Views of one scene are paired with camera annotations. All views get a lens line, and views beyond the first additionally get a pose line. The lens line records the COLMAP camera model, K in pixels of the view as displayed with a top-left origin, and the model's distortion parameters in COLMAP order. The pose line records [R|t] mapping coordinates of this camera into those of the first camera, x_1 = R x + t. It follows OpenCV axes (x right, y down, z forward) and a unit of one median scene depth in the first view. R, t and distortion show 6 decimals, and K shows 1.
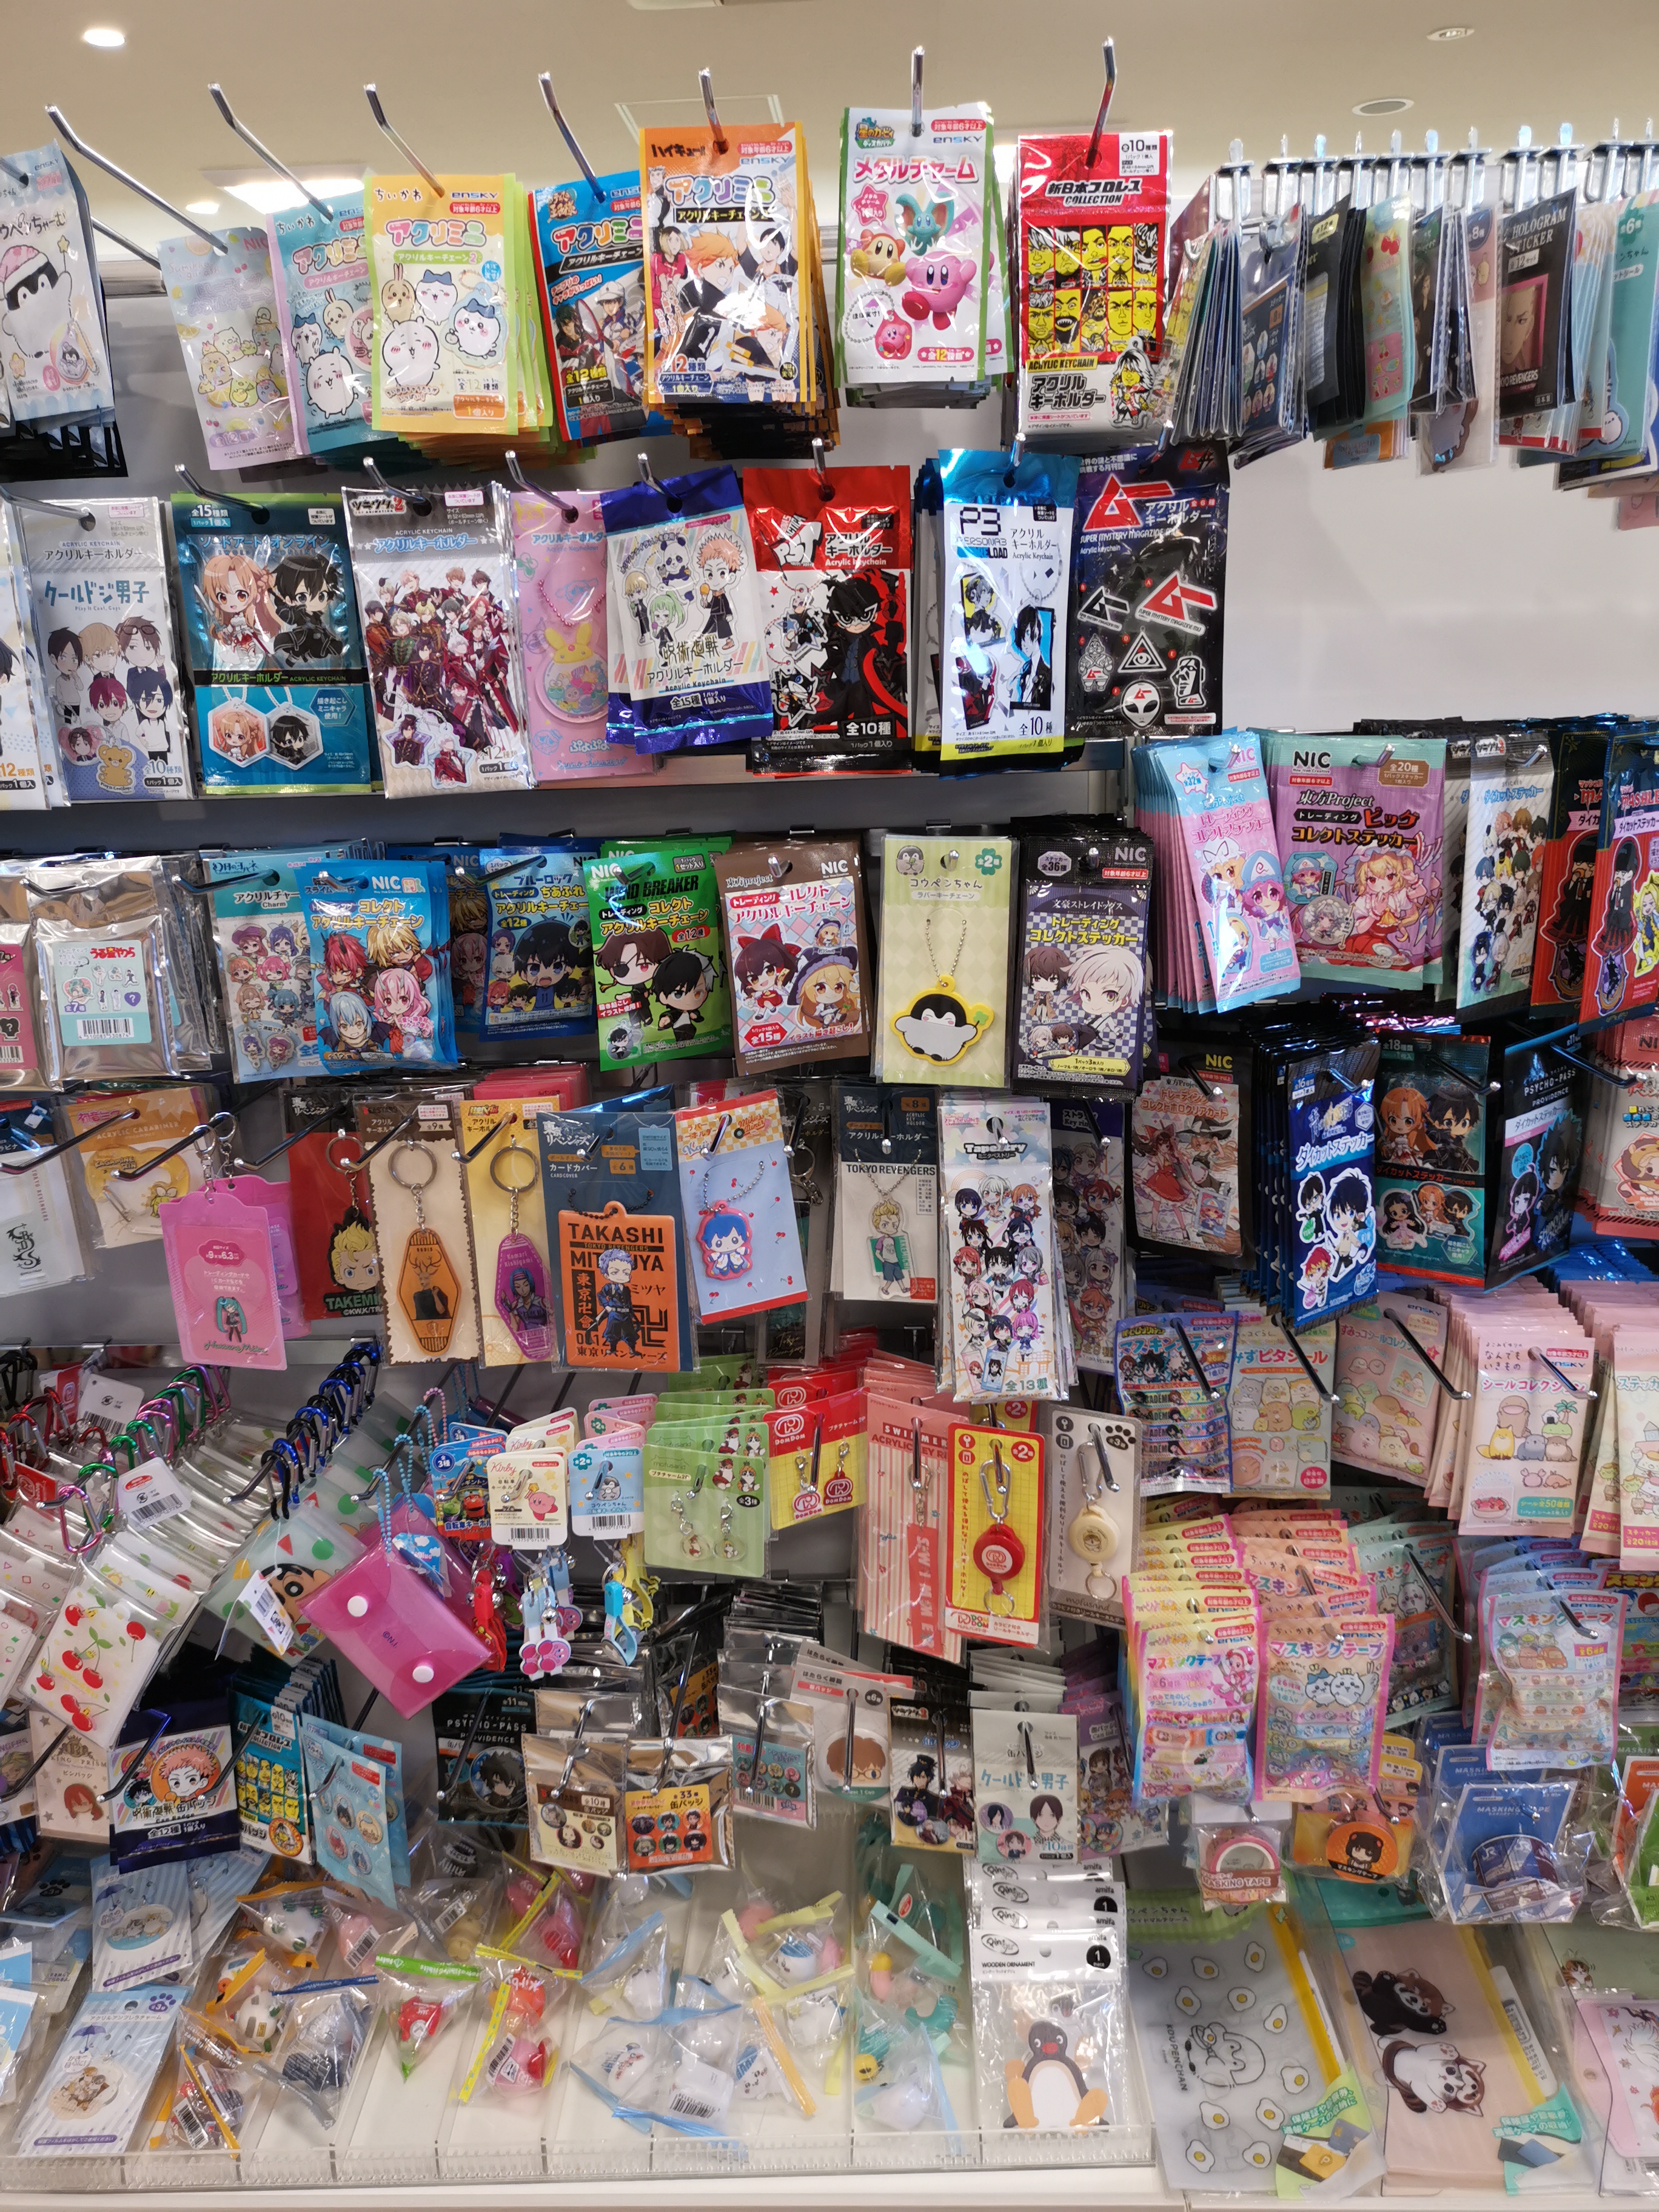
lens RADIAL K [[1685.0, 0, 829.5], [0, 1685.0, 1106.0], [0, 0, 1]] dist [0.048062, -0.062293]
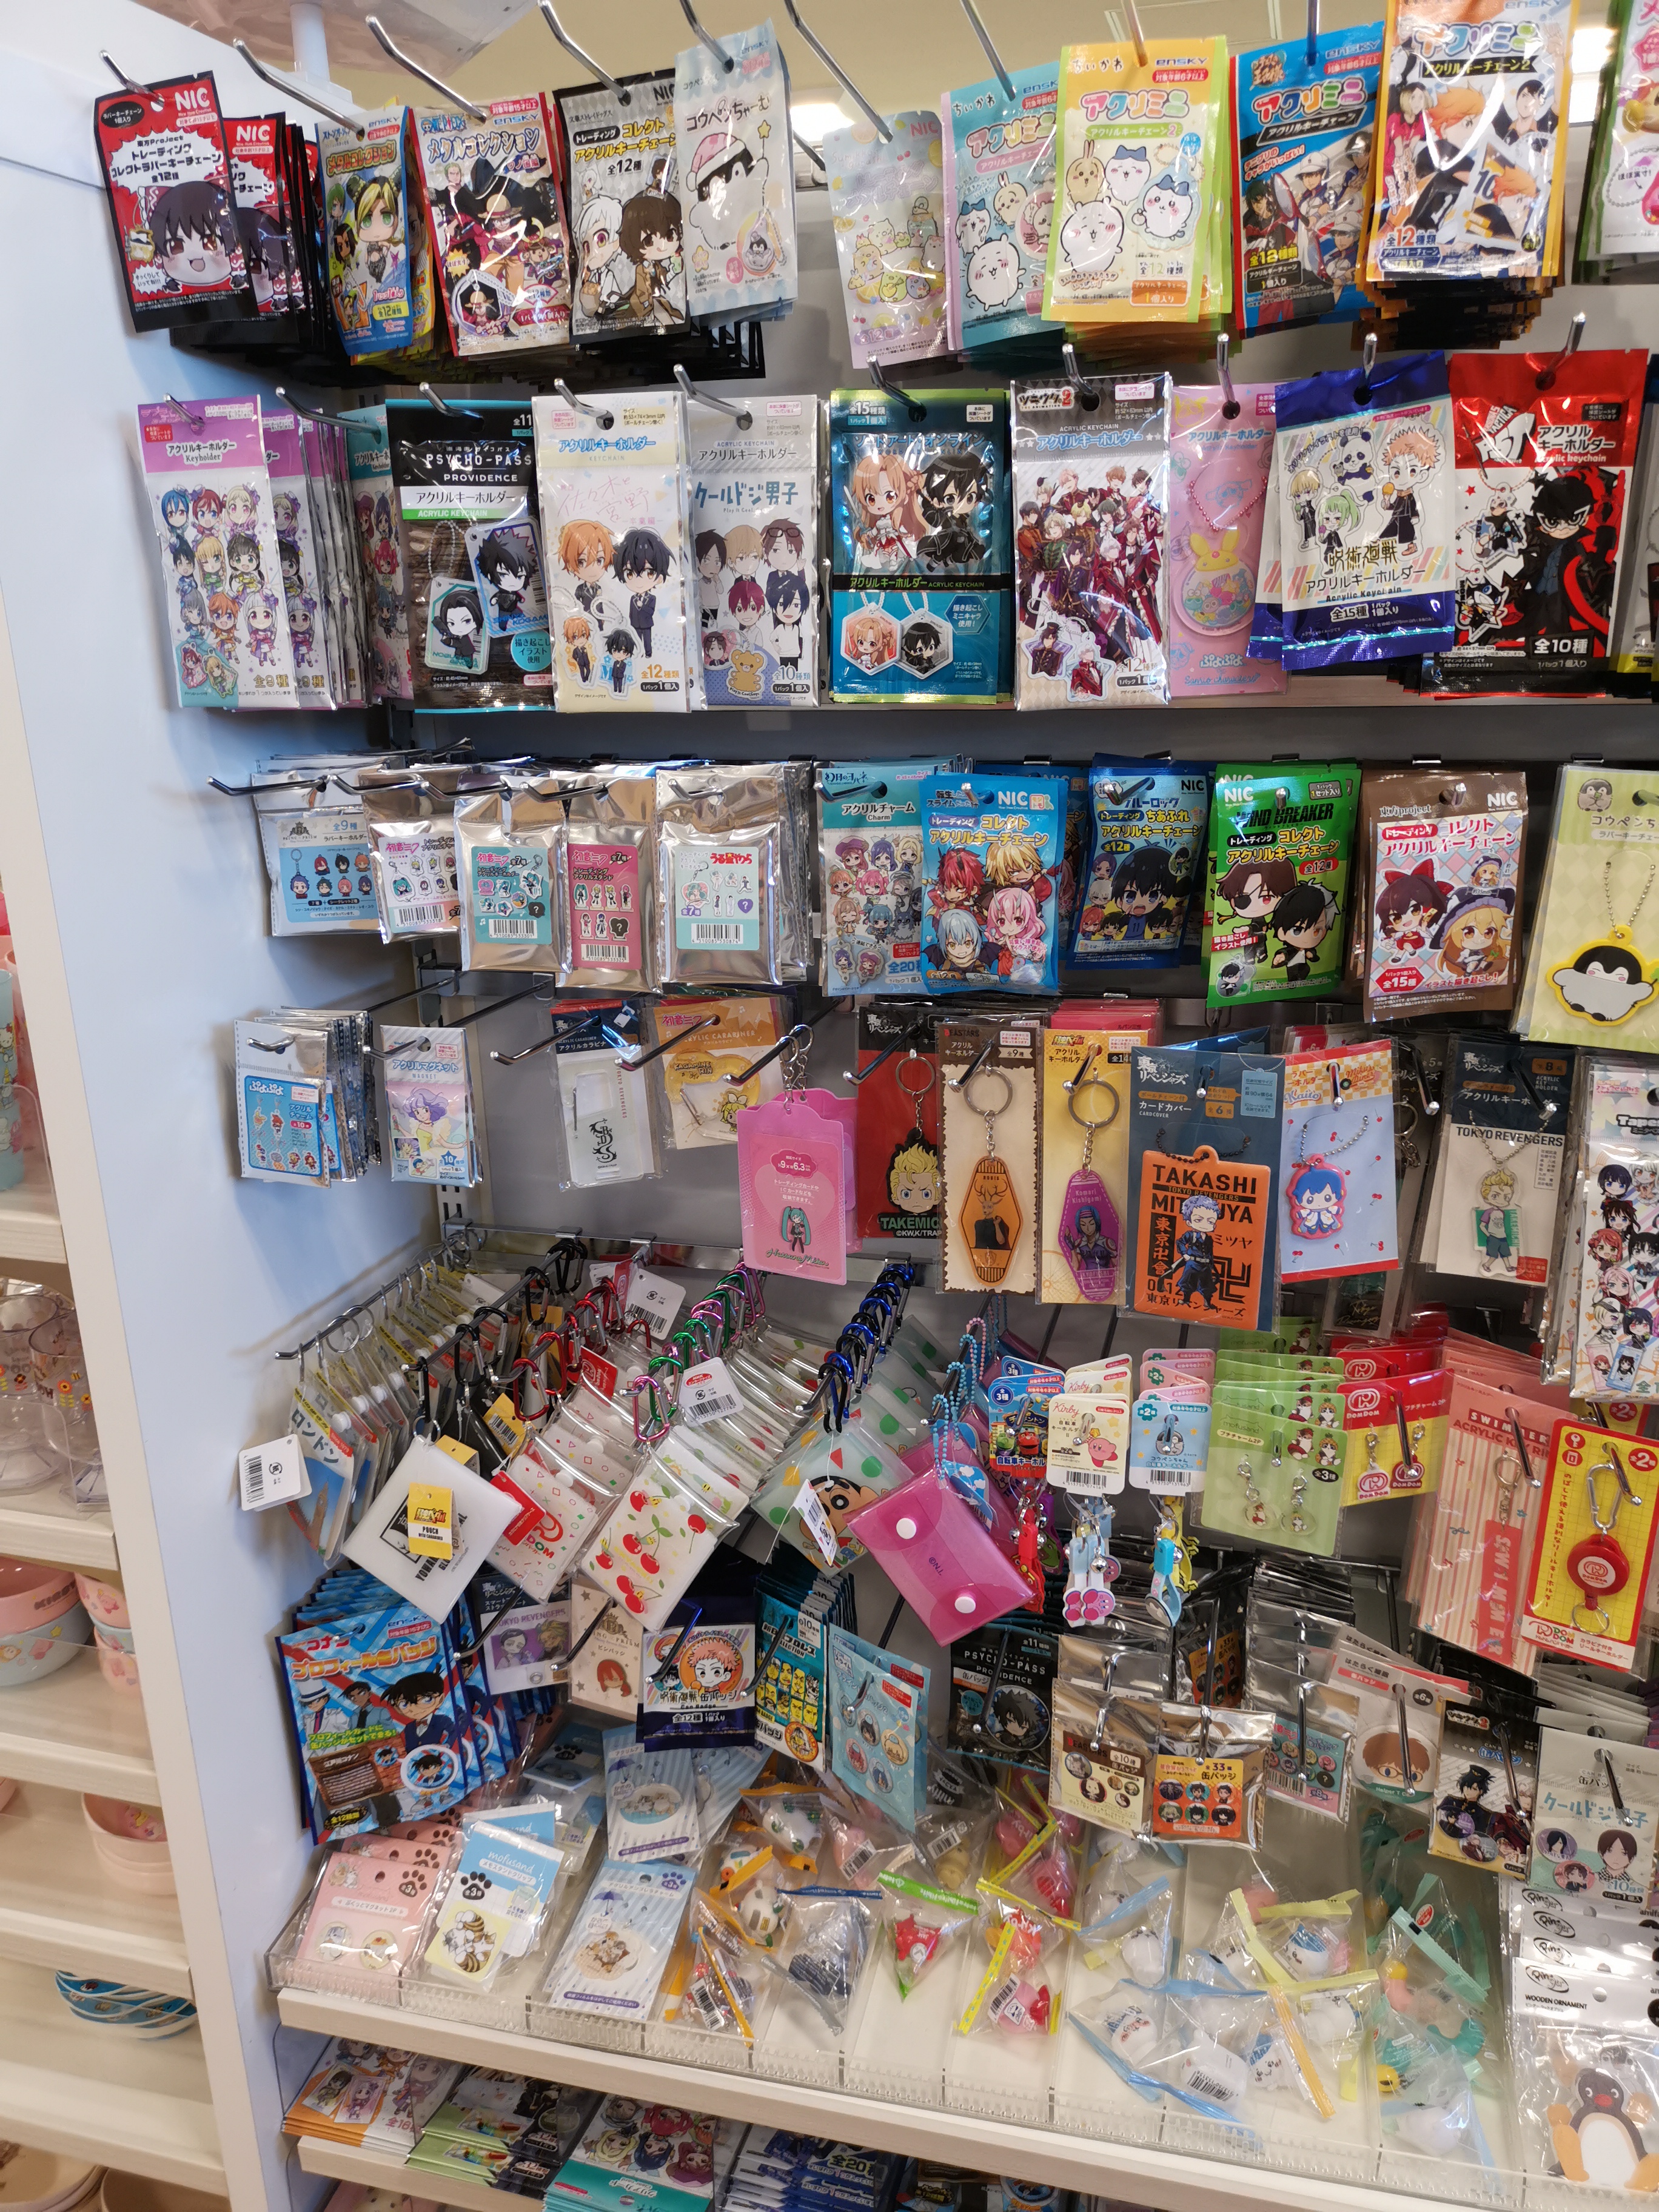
lens RADIAL K [[1685.0, 0, 829.5], [0, 1685.0, 1106.0], [0, 0, 1]] dist [0.048062, -0.062293]
pose [[0.975657, 0.078627, -0.204721, -0.140542], [-0.071533, 0.996560, 0.041839, 0.009605], [0.207307, -0.026176, 0.977926, 0.027035]]
